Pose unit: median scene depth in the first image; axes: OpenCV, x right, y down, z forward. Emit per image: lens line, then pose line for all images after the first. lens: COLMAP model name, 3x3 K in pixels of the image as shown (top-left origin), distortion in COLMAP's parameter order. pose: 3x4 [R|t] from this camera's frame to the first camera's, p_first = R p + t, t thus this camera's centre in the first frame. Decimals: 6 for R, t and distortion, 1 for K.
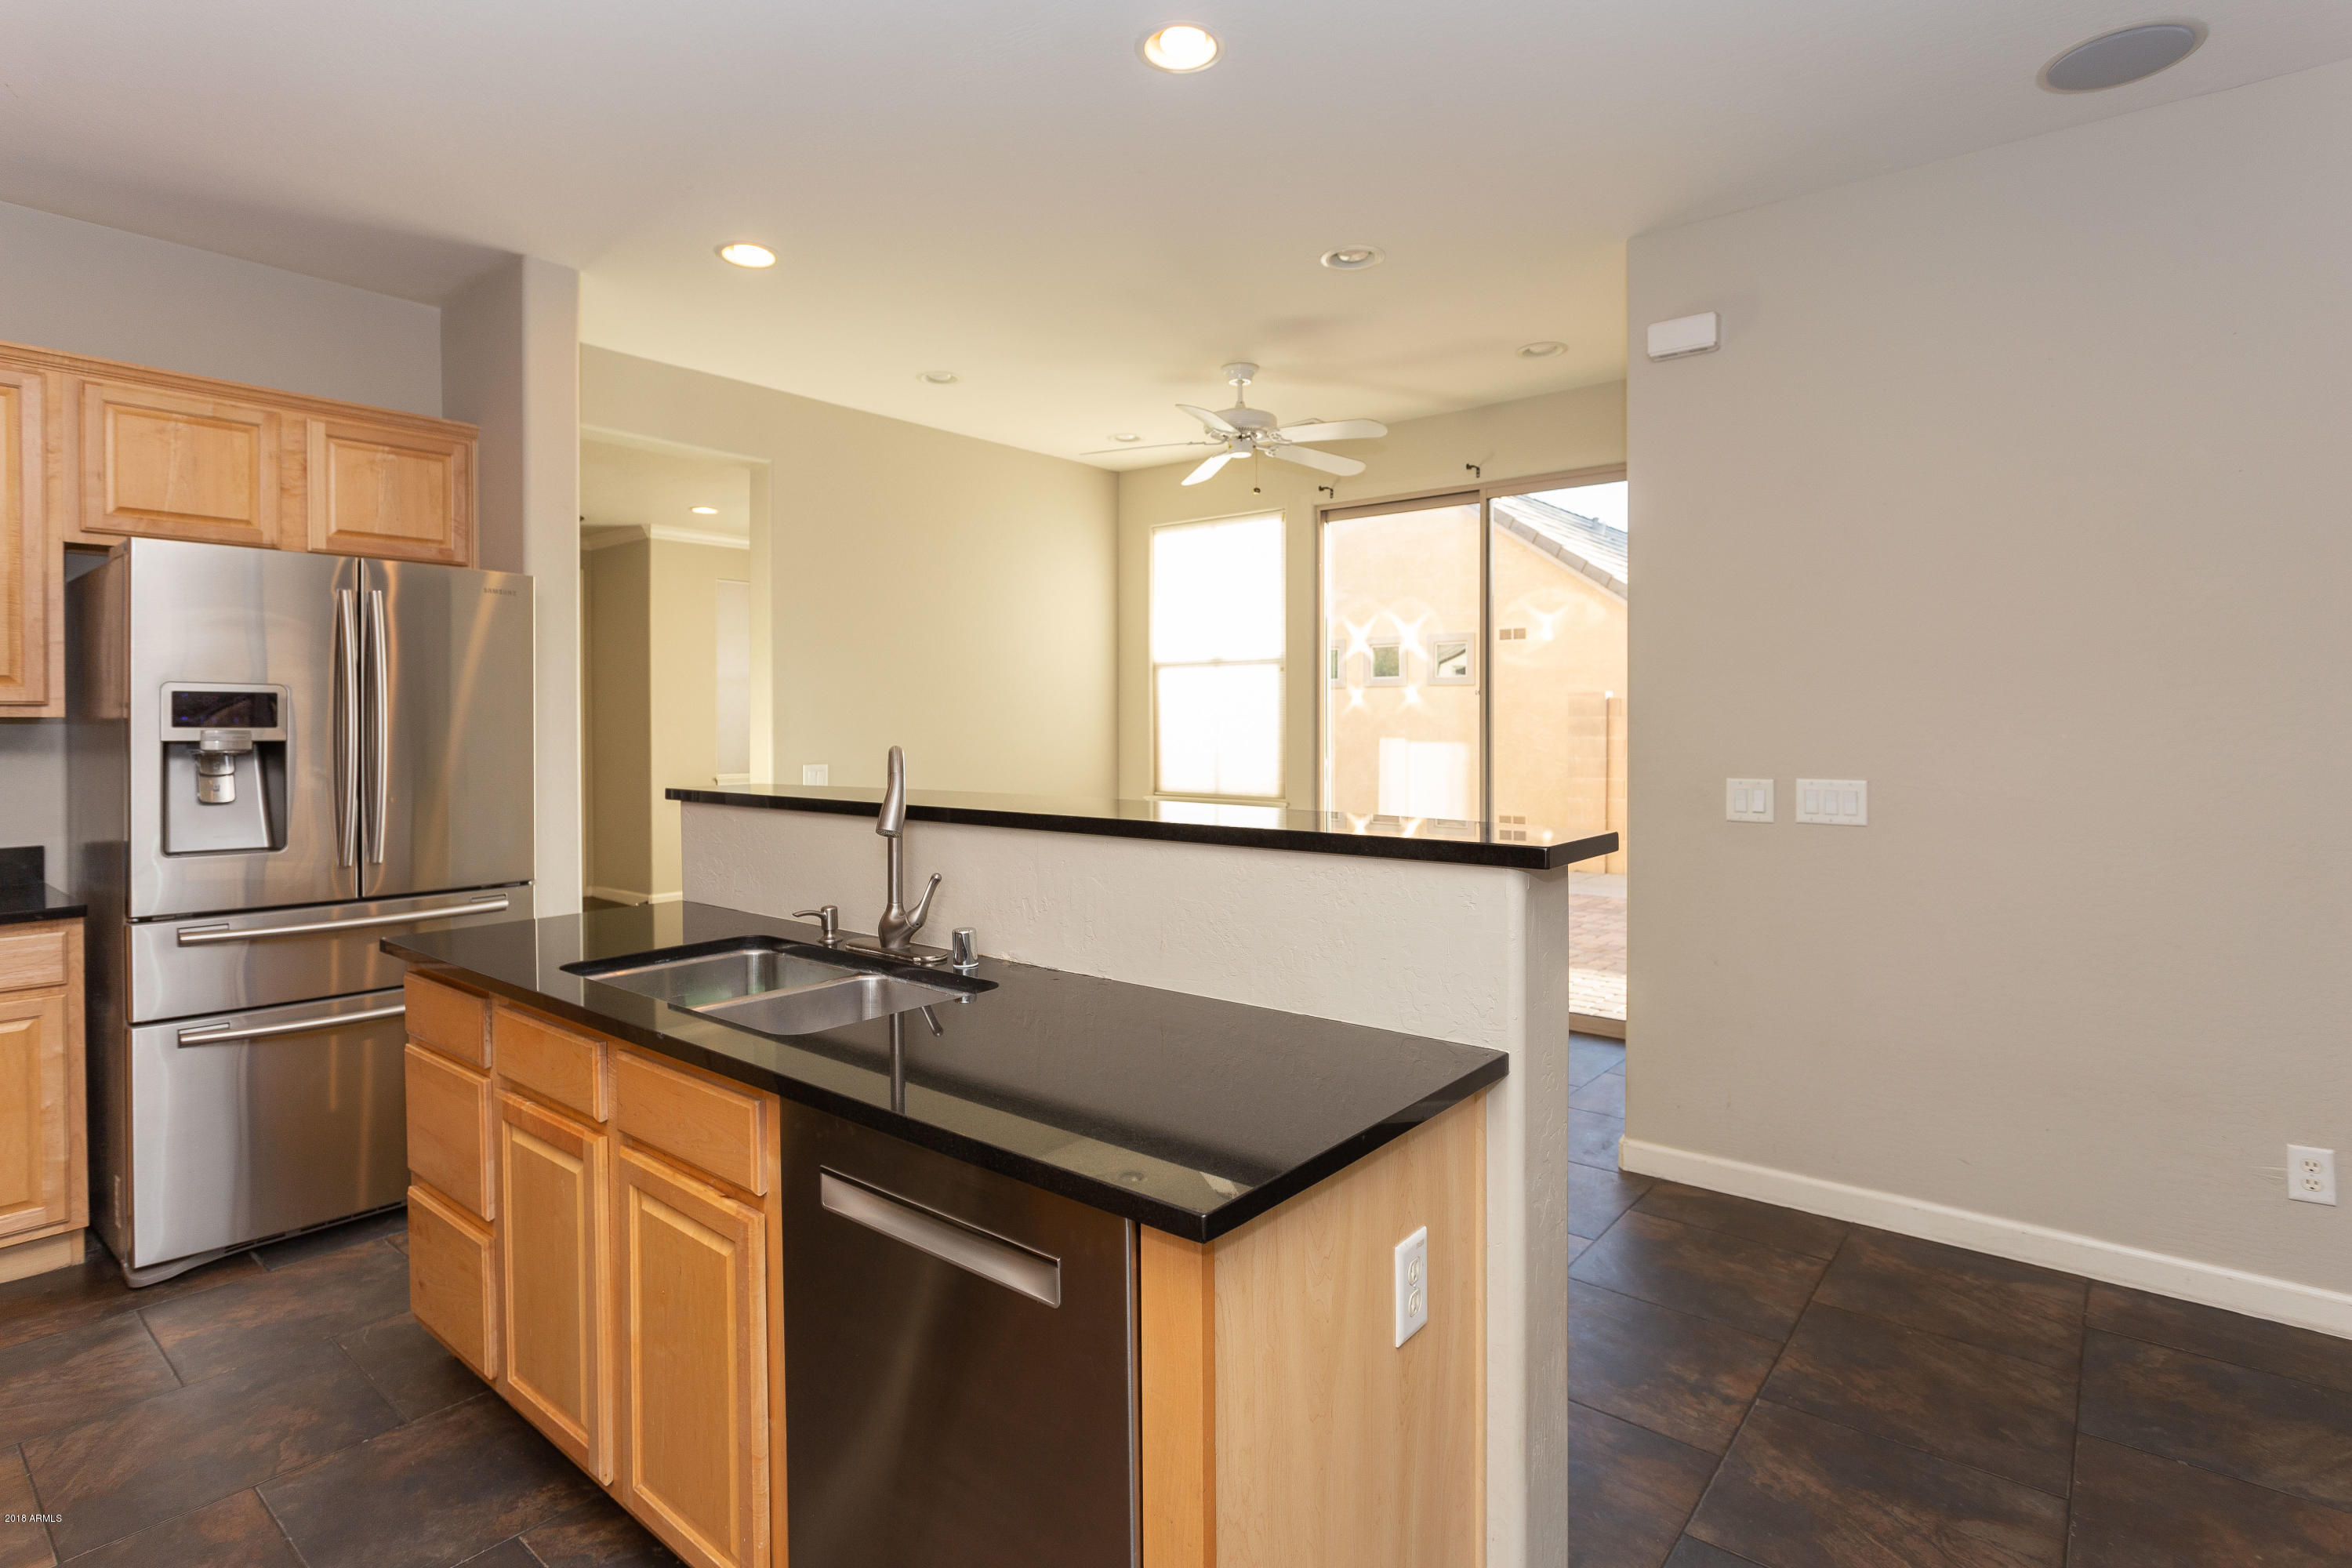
lens RADIAL K [[1164.8, 0, 1181.2], [0, 1164.8, 735.2], [0, 0, 1]] dist [-0.000293, -0.001514]
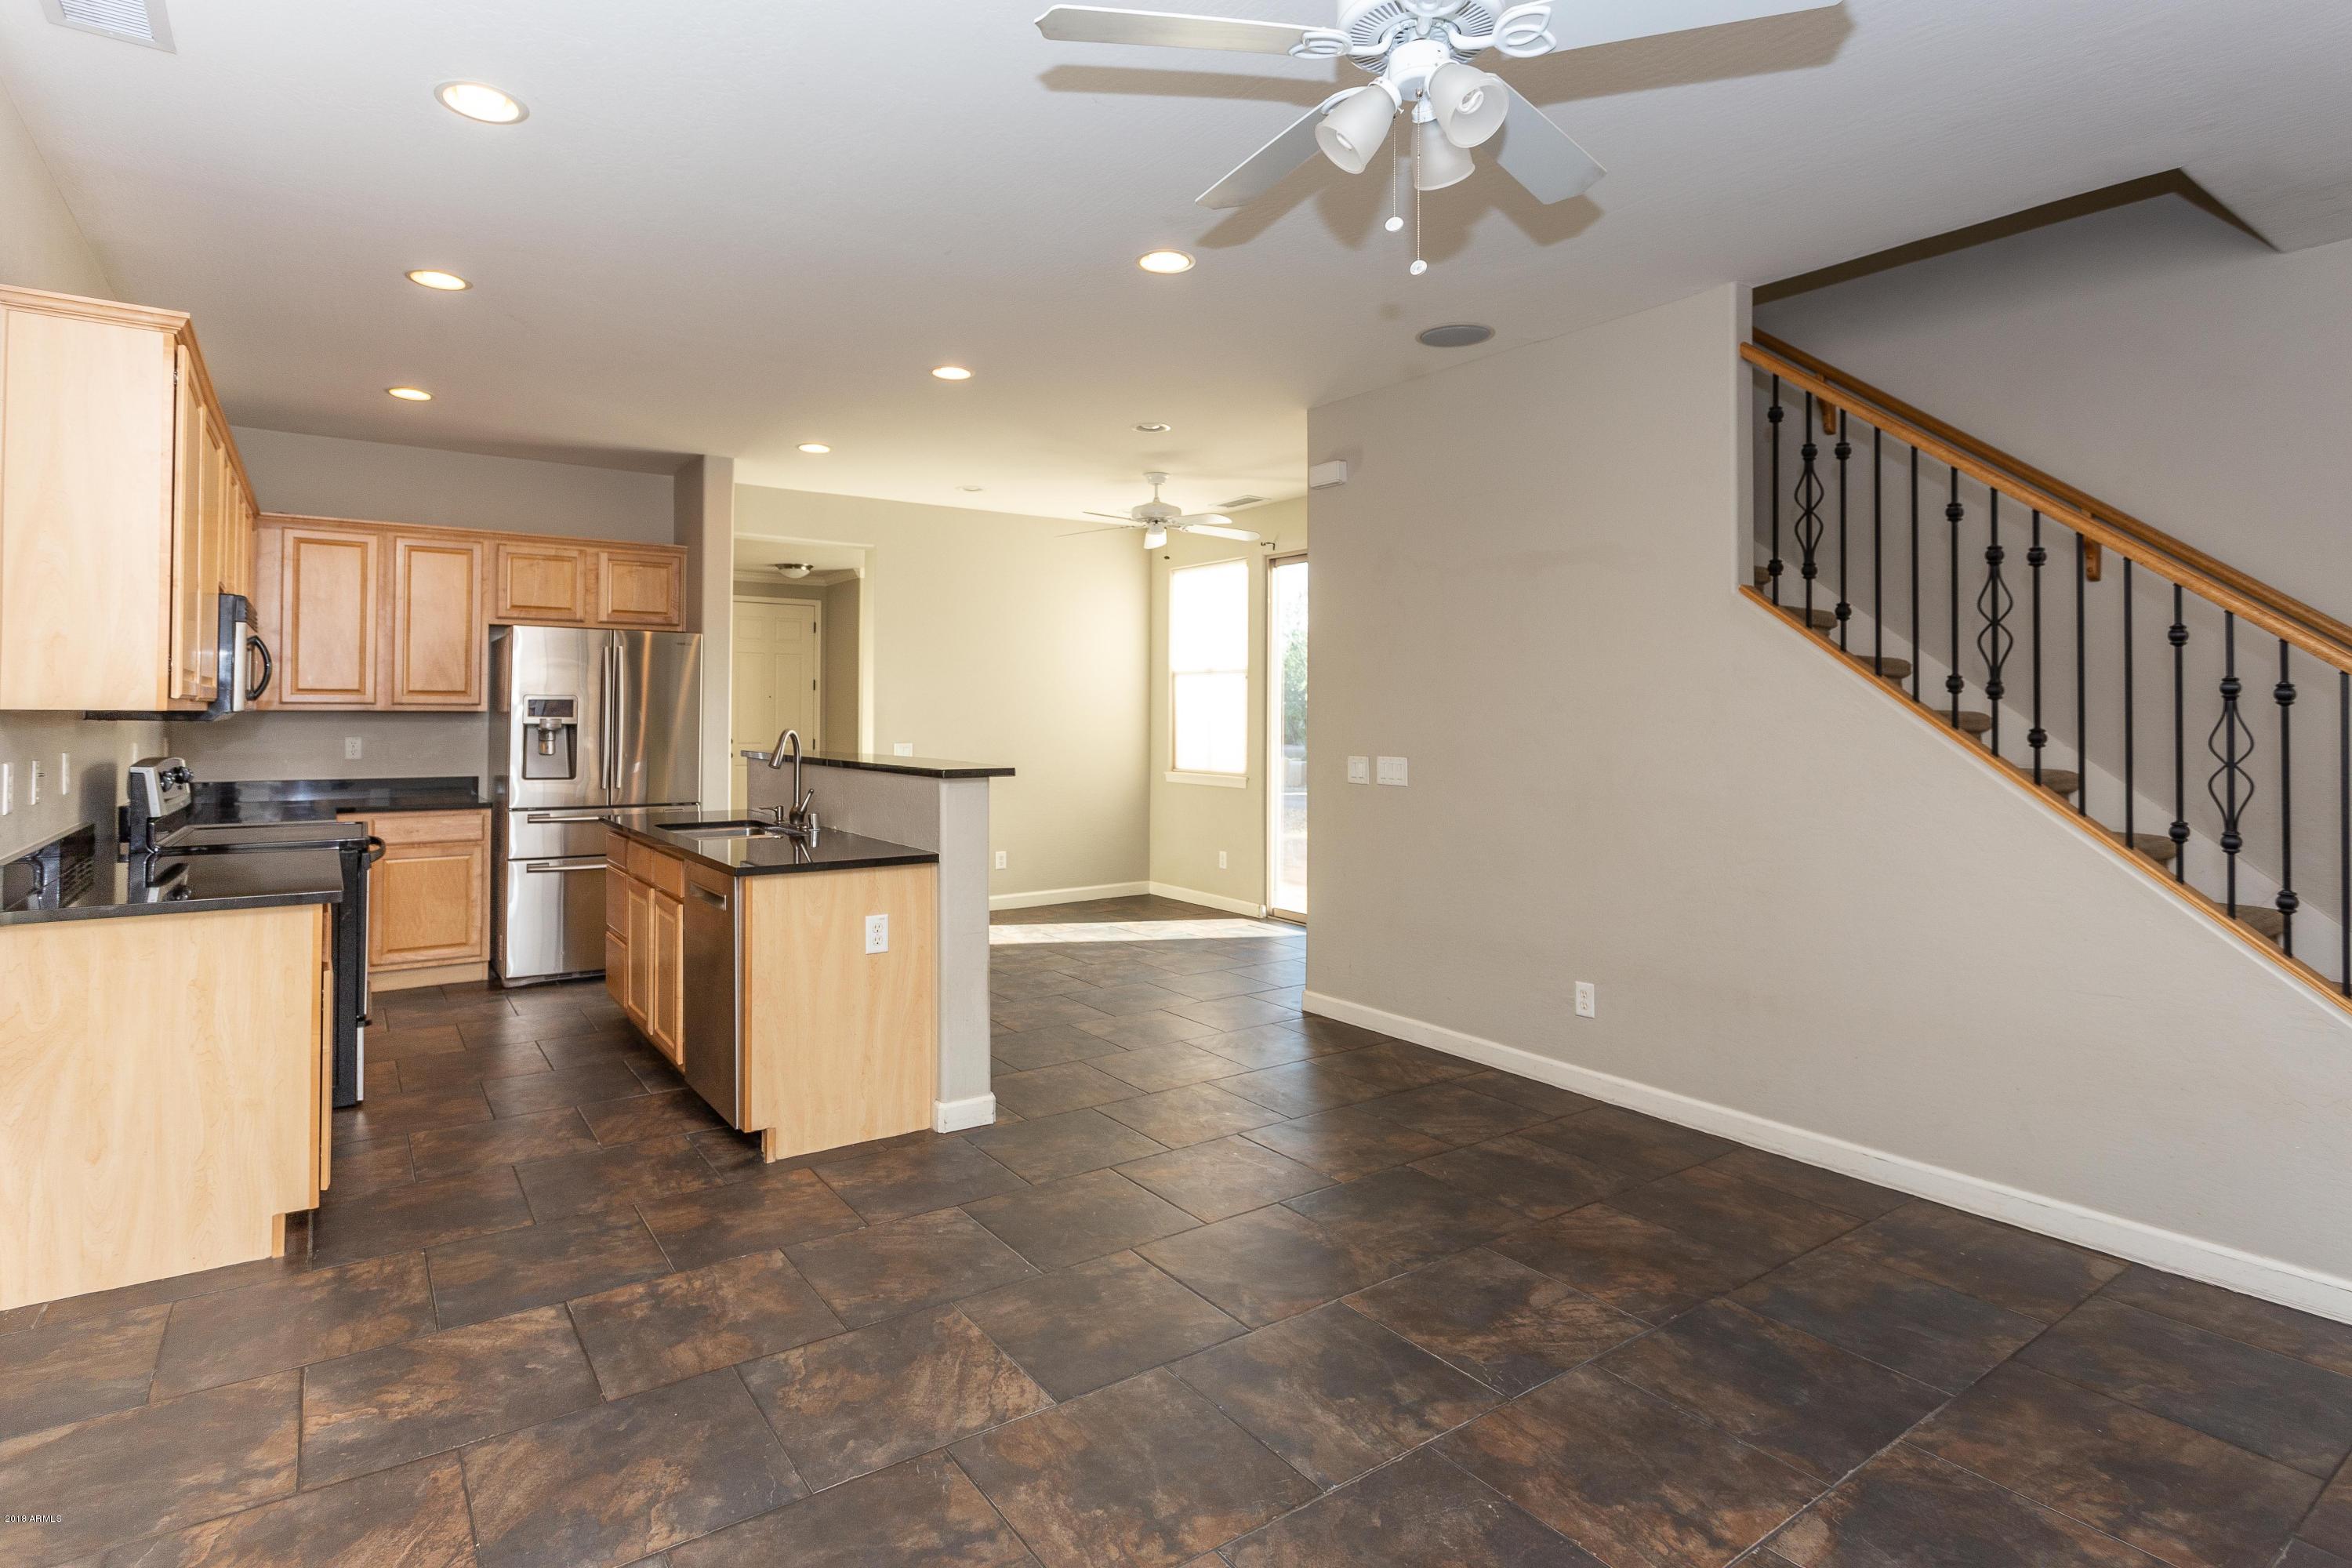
lens RADIAL K [[1207.3, 0, 1173.6], [0, 1207.3, 699.2], [0, 0, 1]] dist [0.000777, -0.000027]
pose [[0.963214, 0.004122, -0.268705, 0.743860], [-0.010002, 0.999739, -0.020516, -0.004816], [0.268550, 0.022449, 0.963004, -0.692828]]
